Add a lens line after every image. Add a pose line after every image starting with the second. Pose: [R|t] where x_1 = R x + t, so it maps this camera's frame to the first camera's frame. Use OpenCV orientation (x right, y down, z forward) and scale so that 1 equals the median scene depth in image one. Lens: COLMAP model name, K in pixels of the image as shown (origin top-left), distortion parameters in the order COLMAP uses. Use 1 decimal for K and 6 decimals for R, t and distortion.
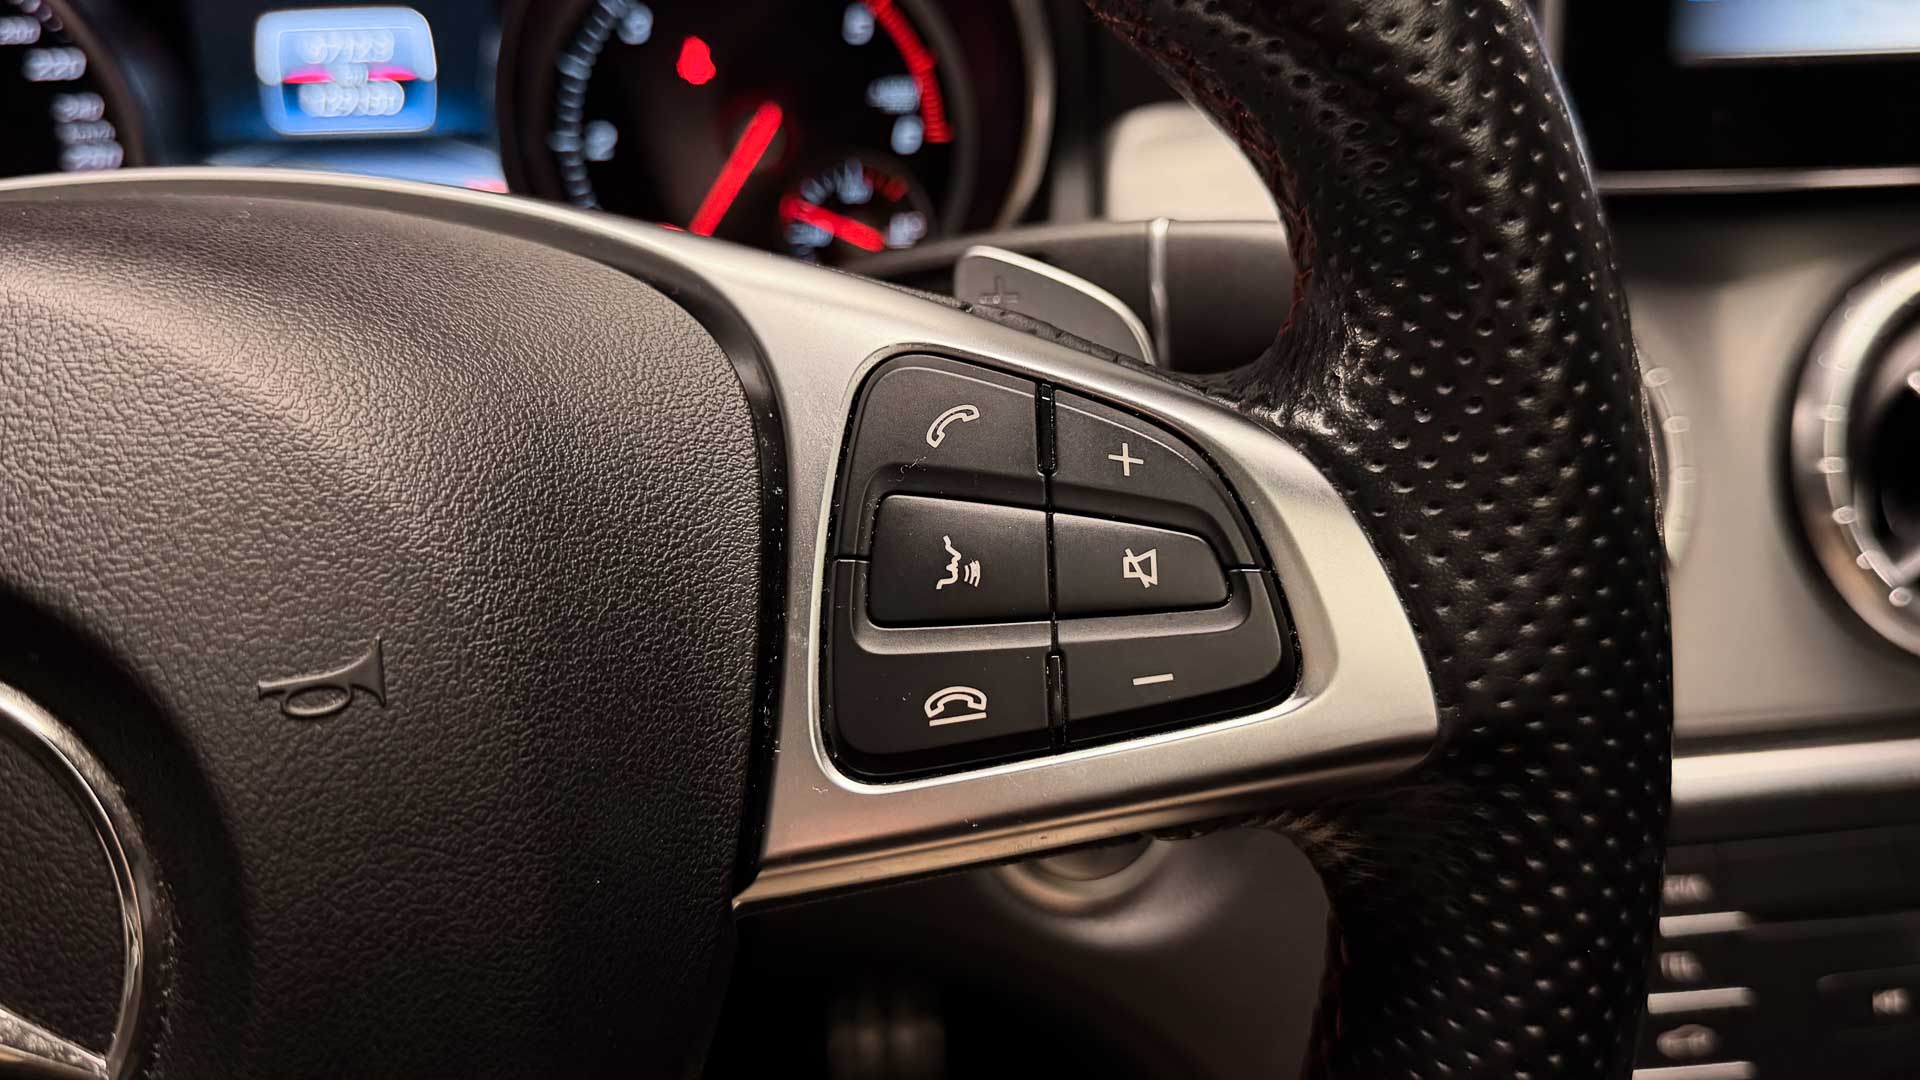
lens RADIAL K [[1466.9, 0, 961.9], [0, 1466.9, 417.0], [0, 0, 1]] dist [0.132523, -0.263897]
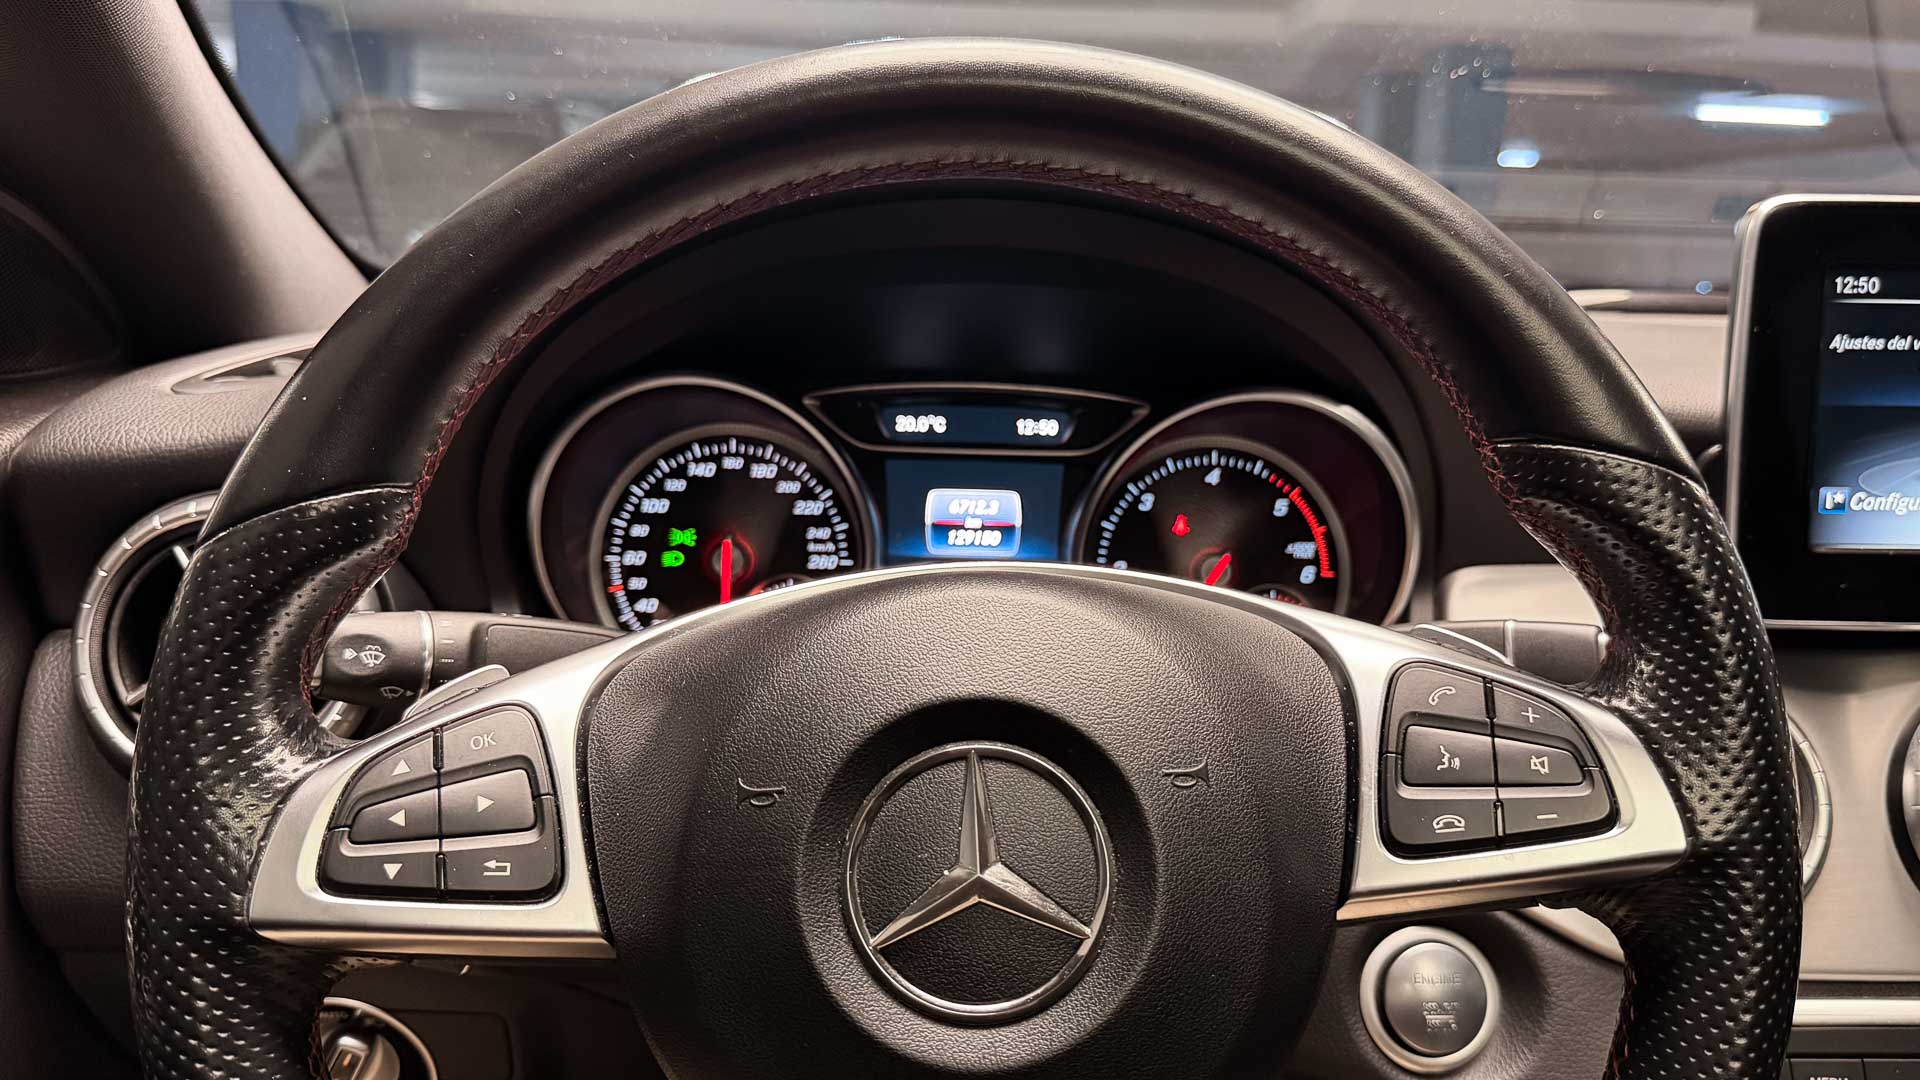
lens RADIAL K [[1474.6, 0, 1000.9], [0, 1474.6, 573.8], [0, 0, 1]] dist [0.116086, -0.270502]
pose [[0.994038, 0.054461, -0.094455, -0.451945], [-0.072935, 0.976091, -0.204762, 0.324121], [0.081045, 0.210430, 0.974244, -1.184003]]
